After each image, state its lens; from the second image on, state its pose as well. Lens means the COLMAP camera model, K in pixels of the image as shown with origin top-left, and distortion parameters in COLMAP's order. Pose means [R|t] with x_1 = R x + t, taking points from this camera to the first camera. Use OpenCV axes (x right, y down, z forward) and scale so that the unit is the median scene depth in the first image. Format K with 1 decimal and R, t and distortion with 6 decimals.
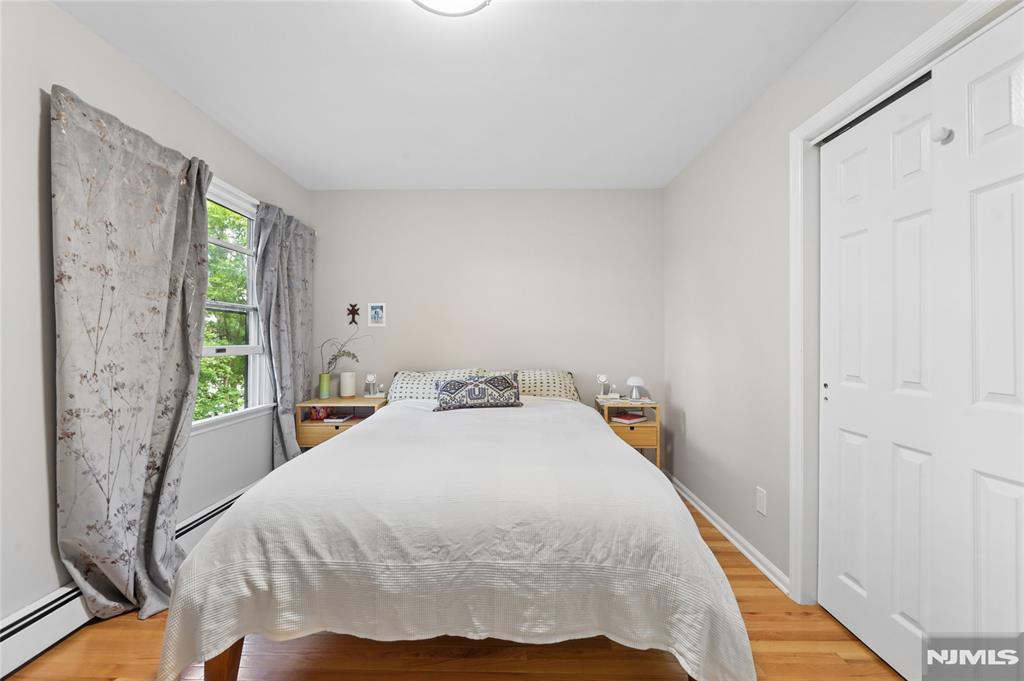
lens RADIAL K [[425.9, 0, 510.1], [0, 425.9, 334.9], [0, 0, 1]] dist [-0.002368, 0.000133]
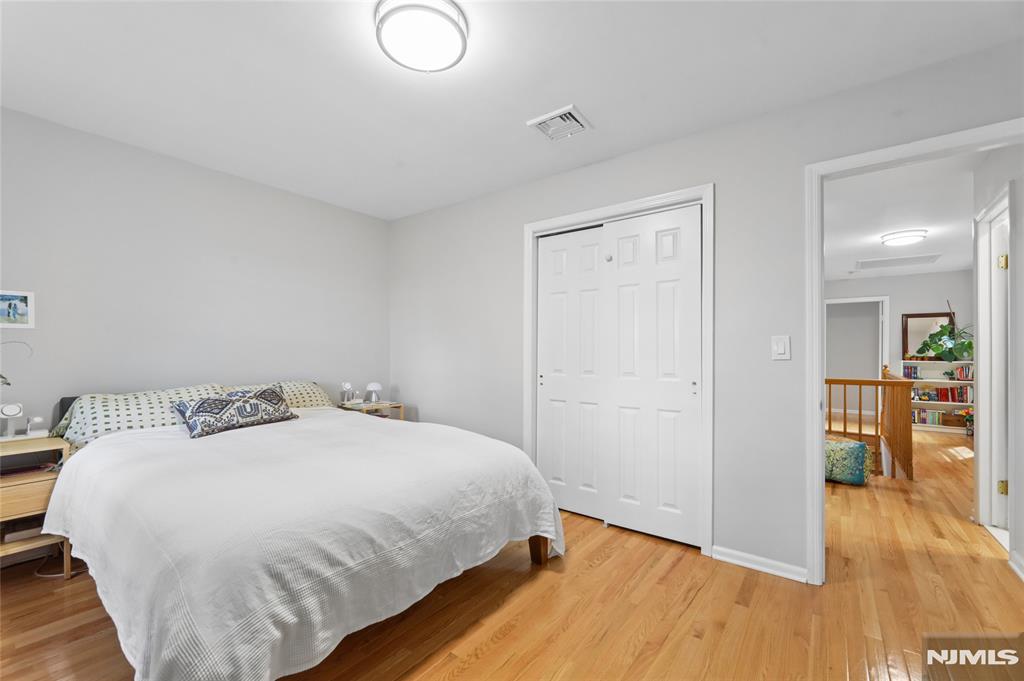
lens RADIAL K [[425.9, 0, 509.7], [0, 425.9, 348.8], [0, 0, 1]] dist [-0.002368, 0.000133]
pose [[0.593328, 0.004160, 0.804950, -1.028260], [-0.010963, 0.999936, 0.002914, 0.002907], [-0.804886, -0.010554, 0.593335, 0.089342]]
